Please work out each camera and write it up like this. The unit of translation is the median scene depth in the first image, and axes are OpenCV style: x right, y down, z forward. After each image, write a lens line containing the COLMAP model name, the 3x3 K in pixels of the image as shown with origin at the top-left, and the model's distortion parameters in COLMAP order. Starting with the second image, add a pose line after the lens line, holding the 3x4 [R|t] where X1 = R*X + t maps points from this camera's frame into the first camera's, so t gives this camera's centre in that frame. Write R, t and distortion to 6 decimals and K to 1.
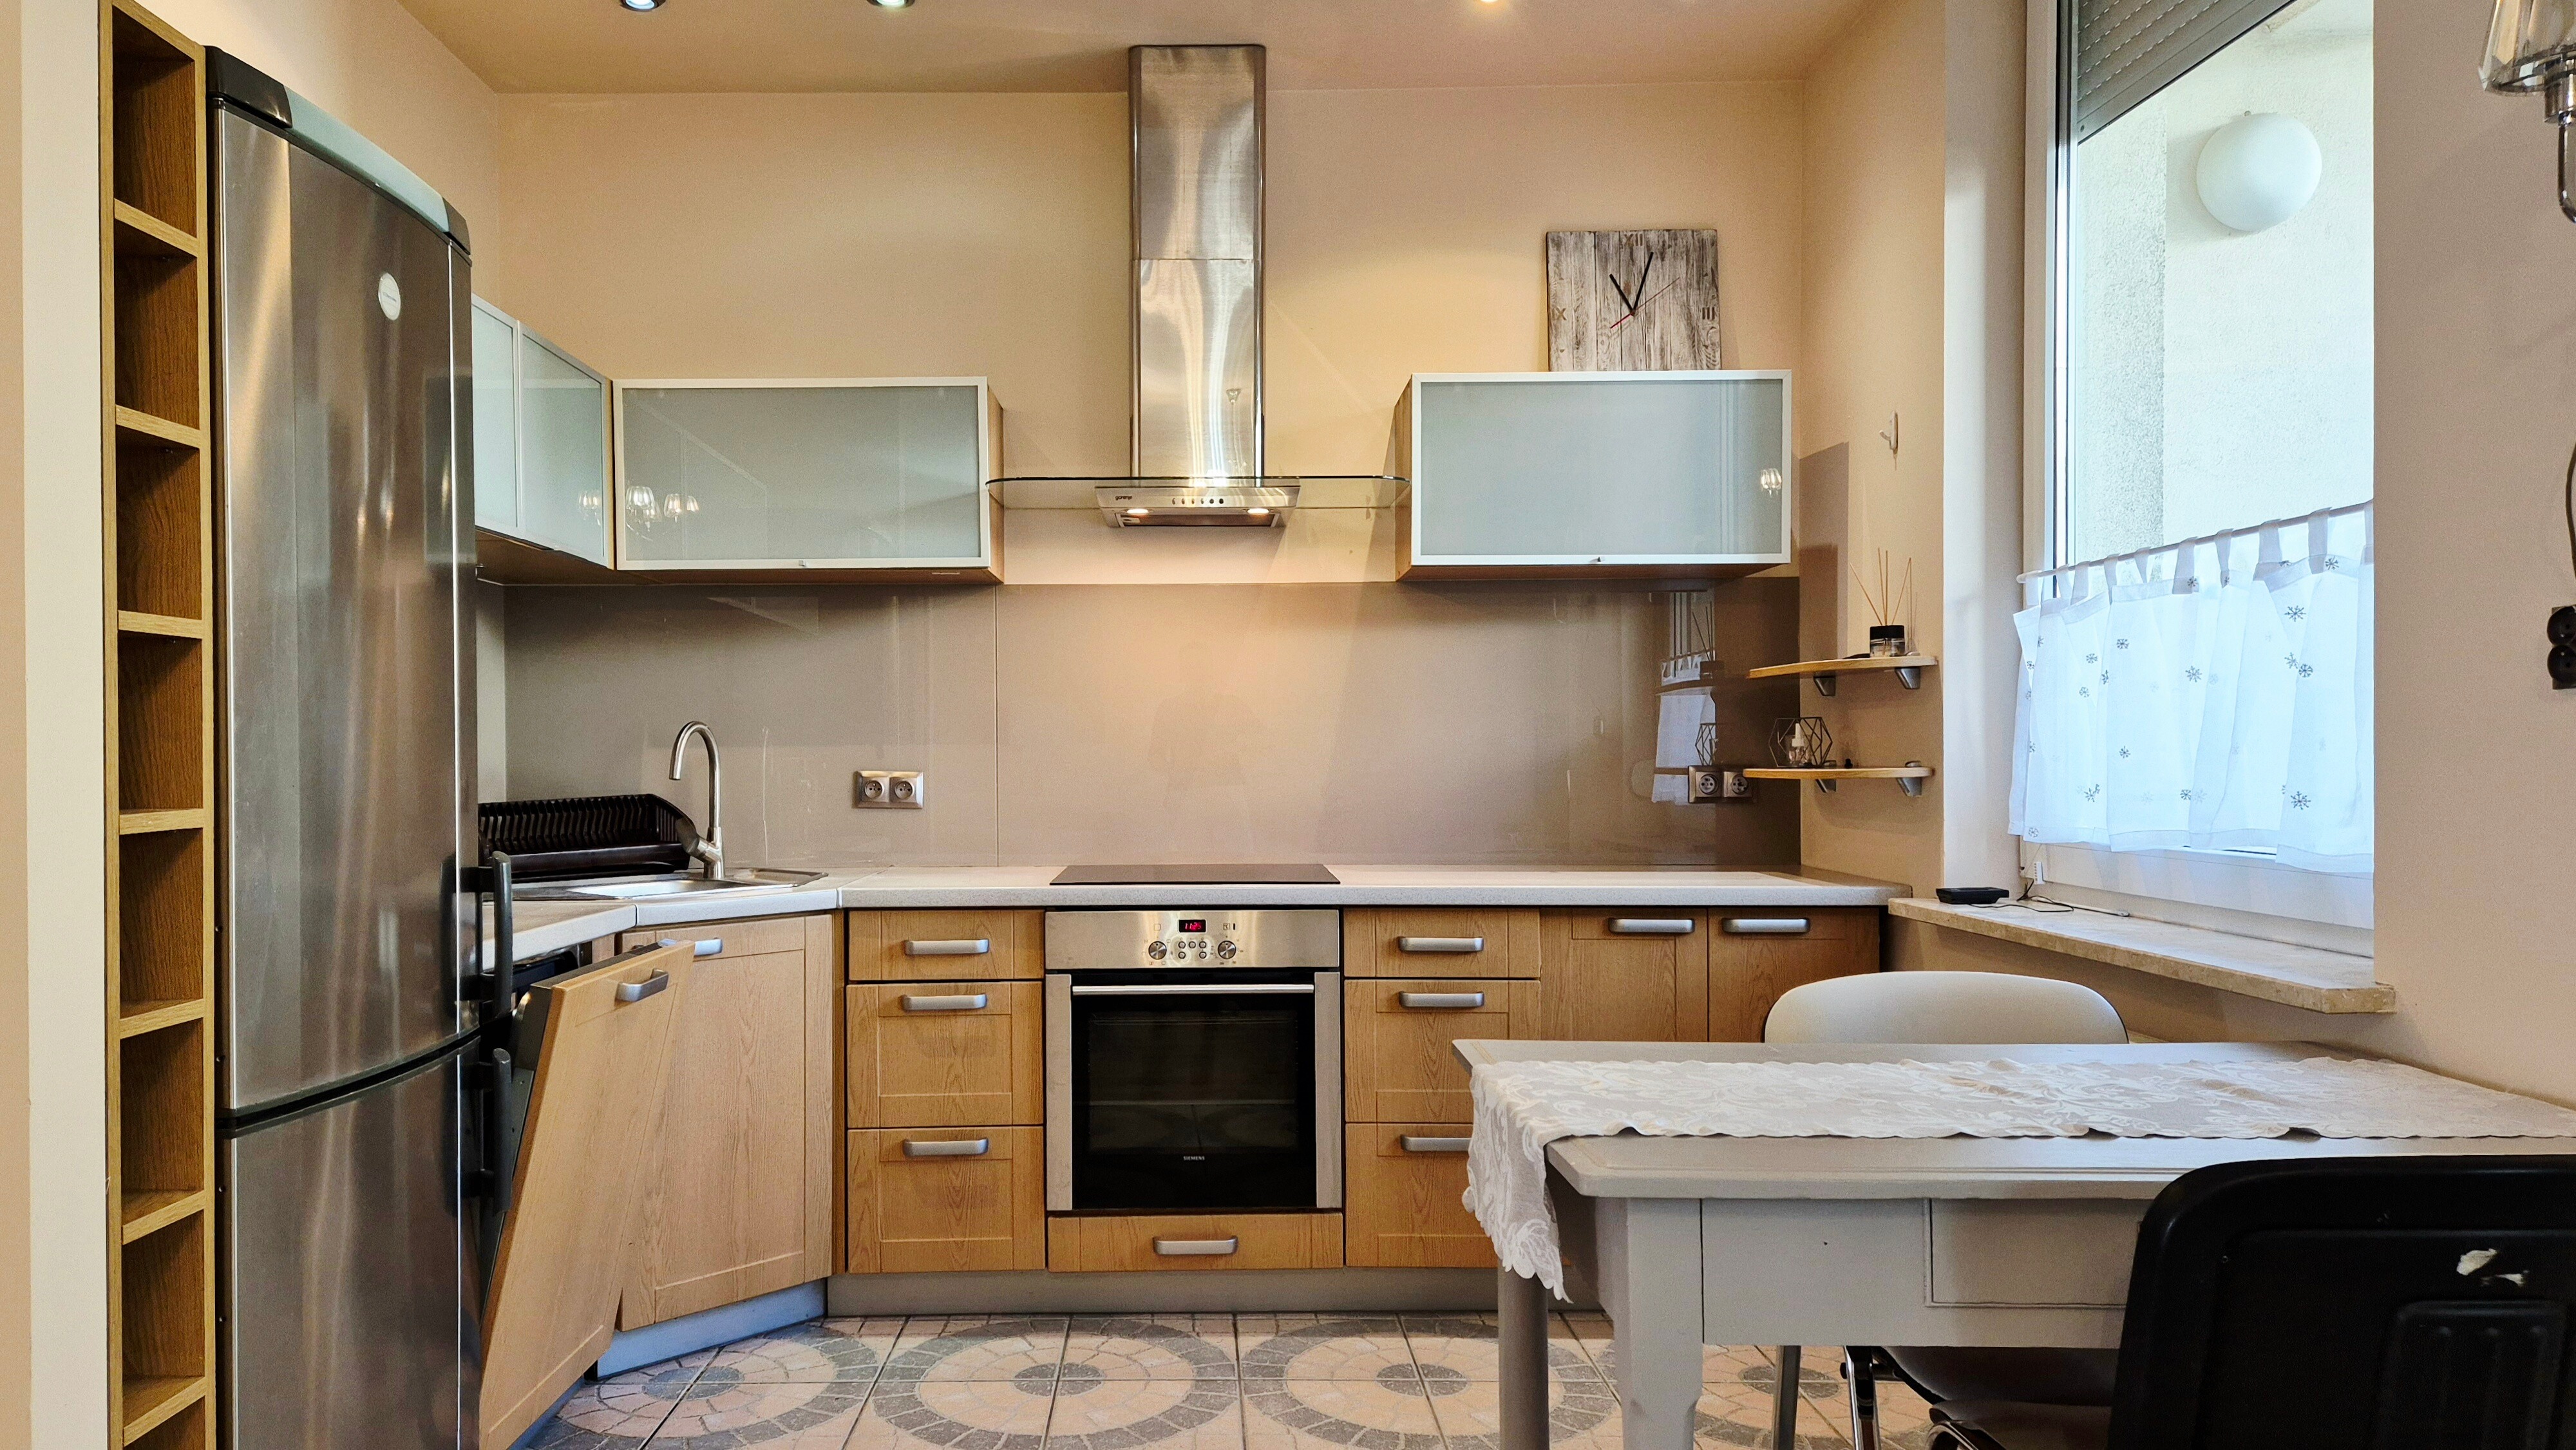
lens RADIAL K [[1752.3, 0, 1181.3], [0, 1752.3, 764.0], [0, 0, 1]] dist [0.065634, -0.001286]
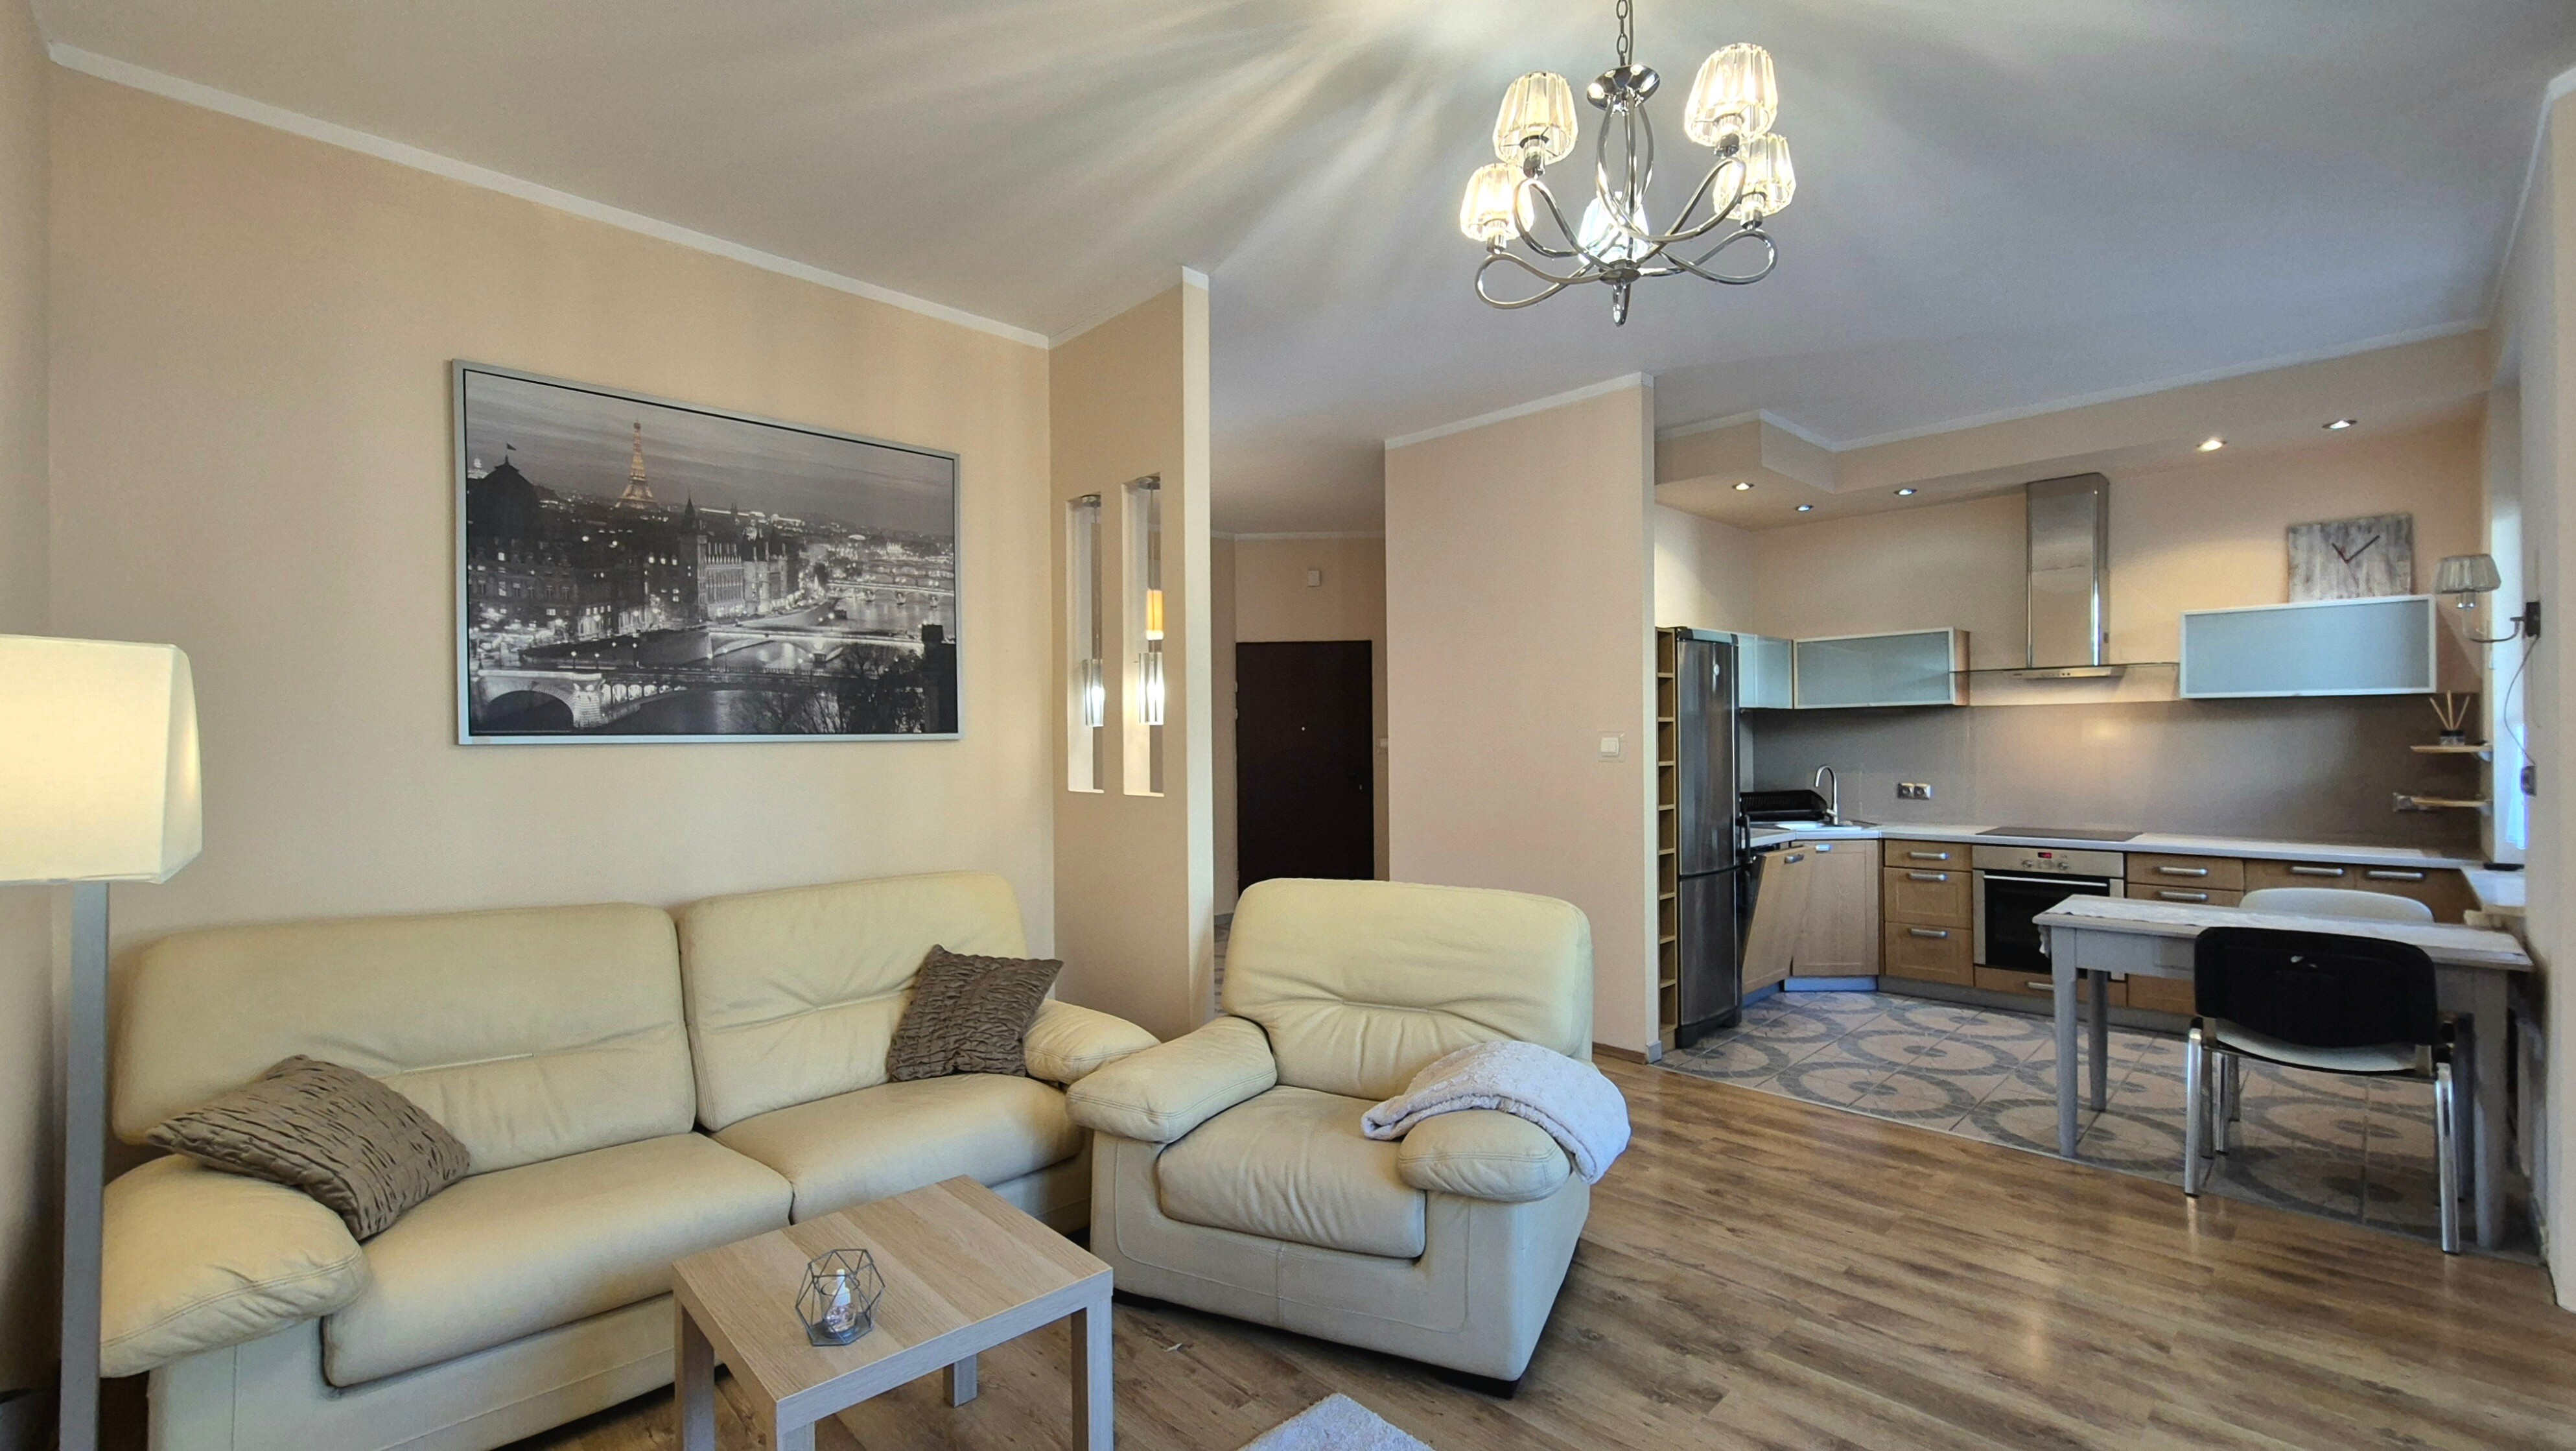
lens RADIAL K [[1055.7, 0, 1212.6], [0, 1055.7, 744.8], [0, 0, 1]] dist [-0.000261, -0.000157]
pose [[0.661361, -0.001067, -0.750067, 0.338929], [0.007104, 0.999963, 0.004841, -0.074422], [0.750035, -0.008531, 0.661344, -0.820392]]
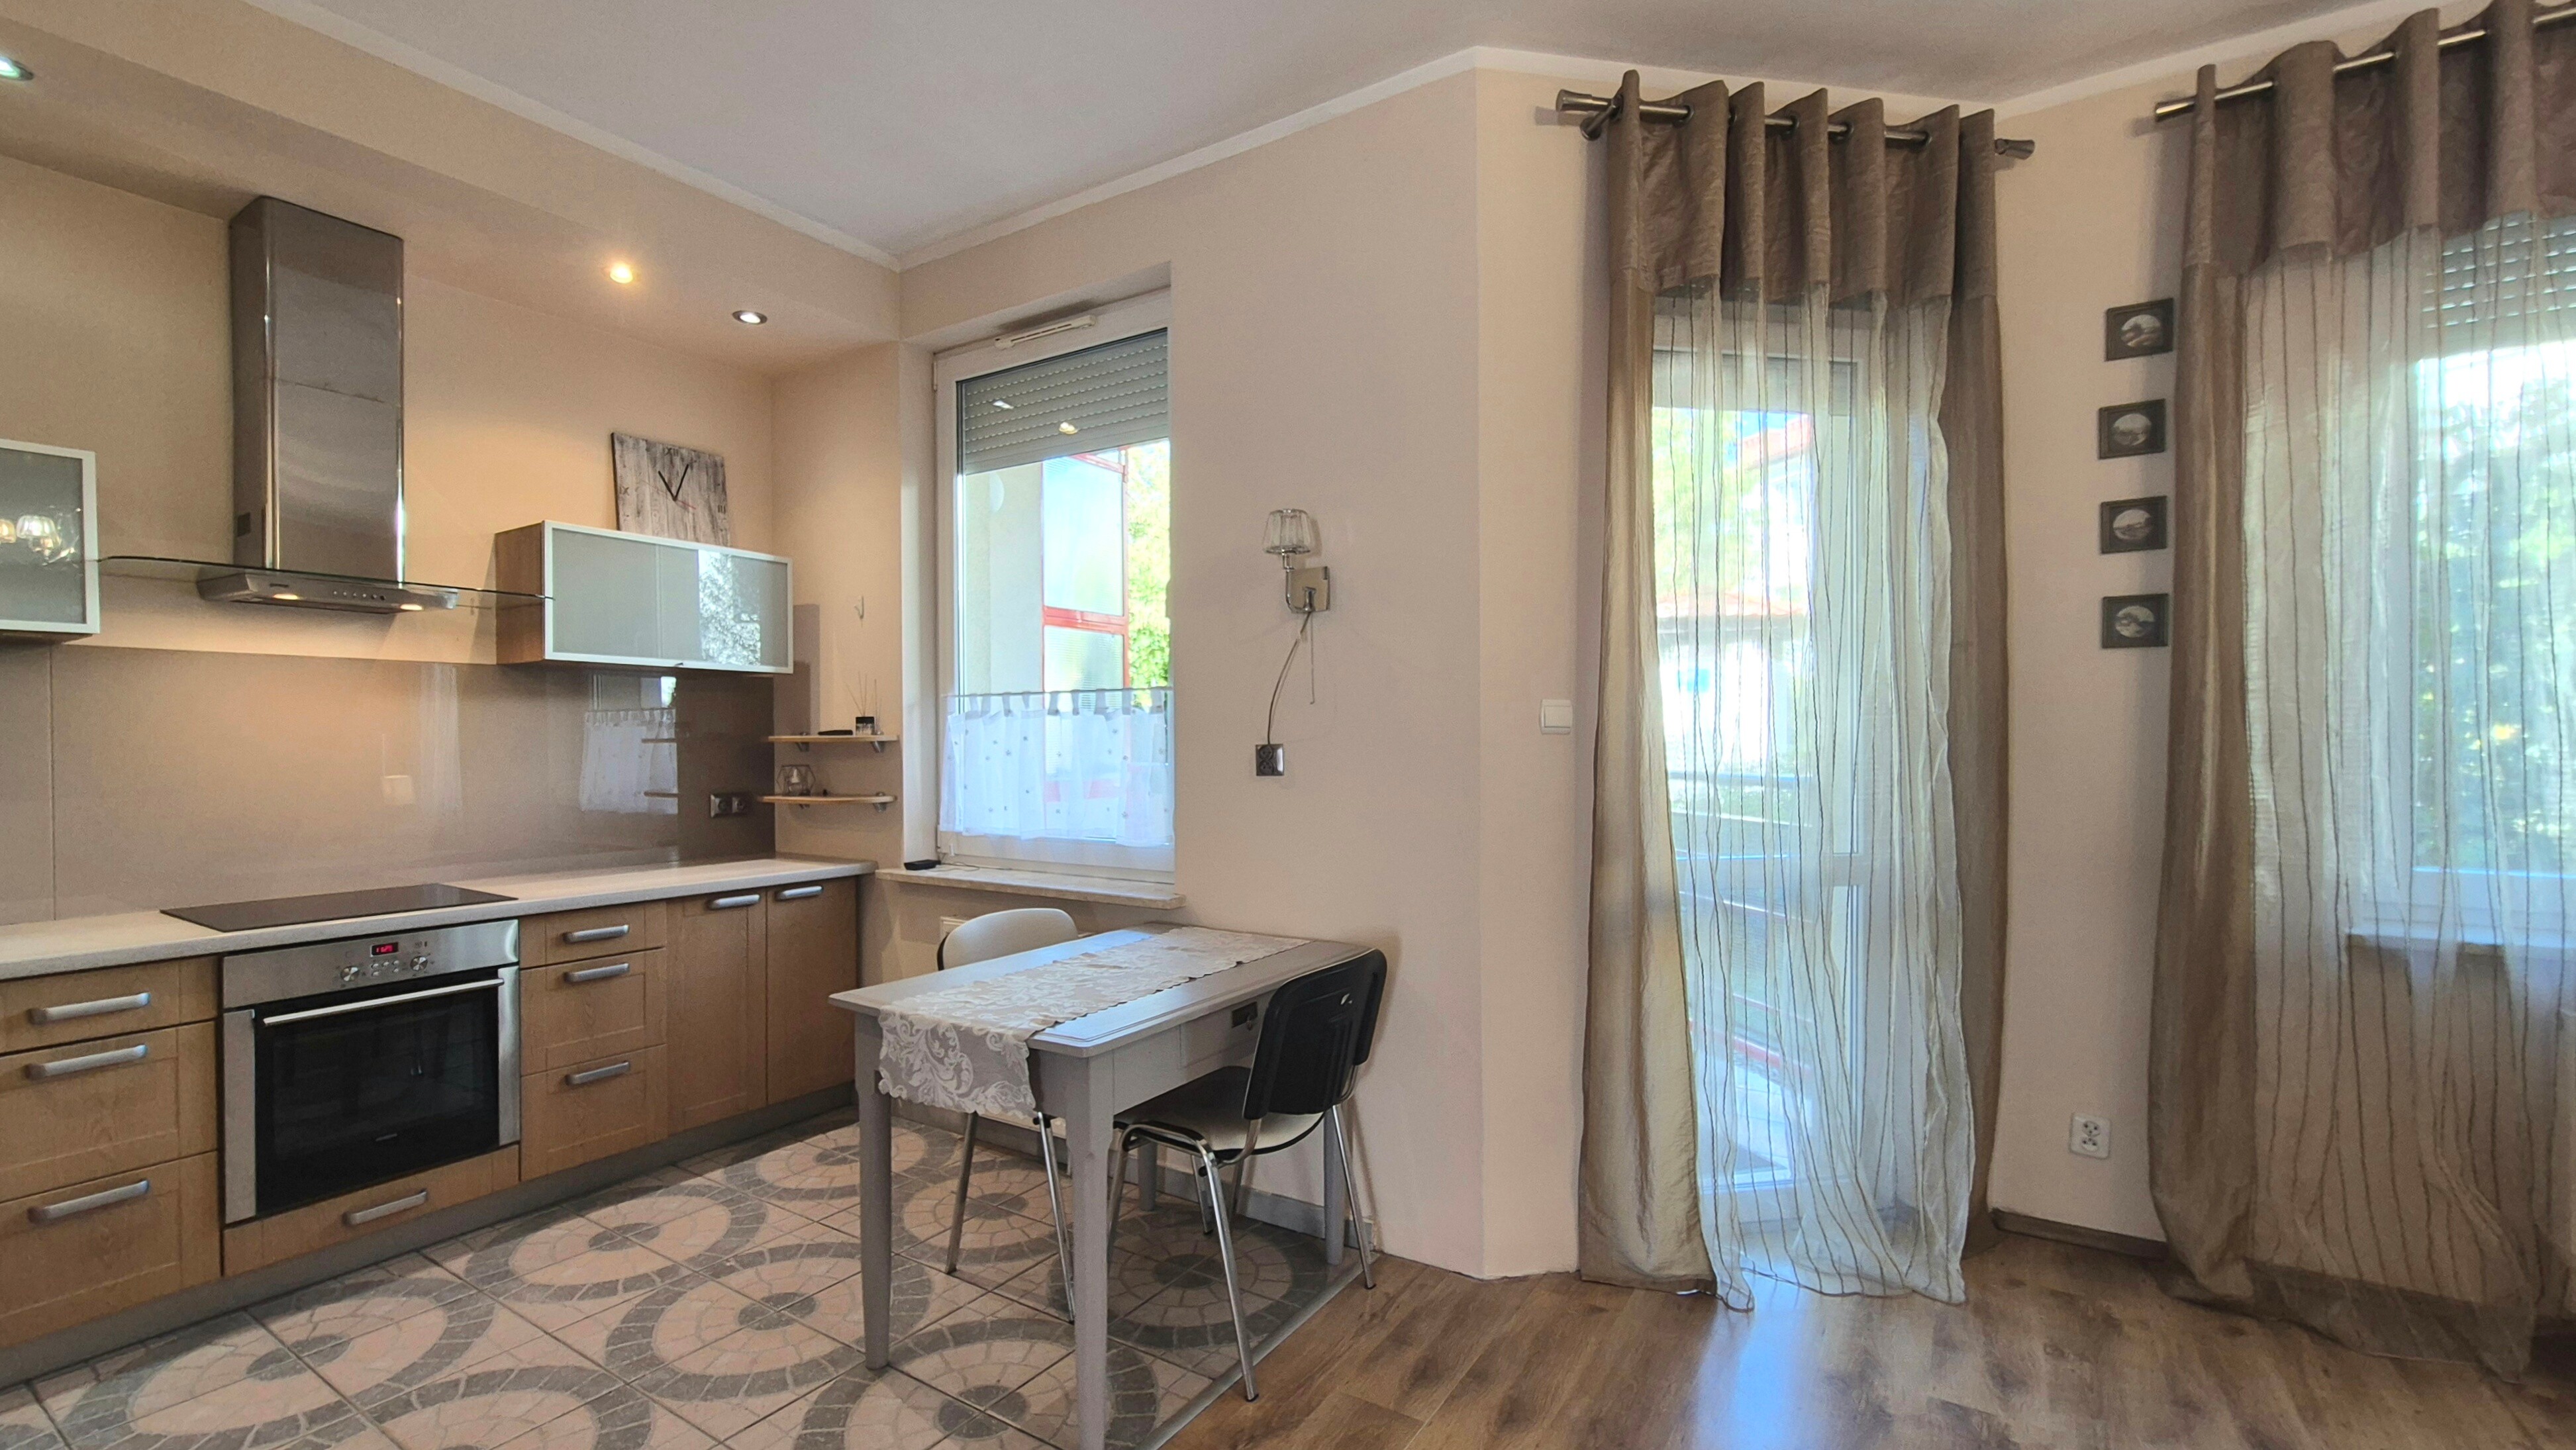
lens RADIAL K [[1093.6, 0, 1251.4], [0, 1093.6, 754.1], [0, 0, 1]] dist [0.000100, 0.000017]
pose [[0.537829, -0.009772, 0.842997, -0.308262], [0.005095, 0.999952, 0.008341, -0.045989], [-0.843038, -0.000191, 0.537853, 0.082105]]
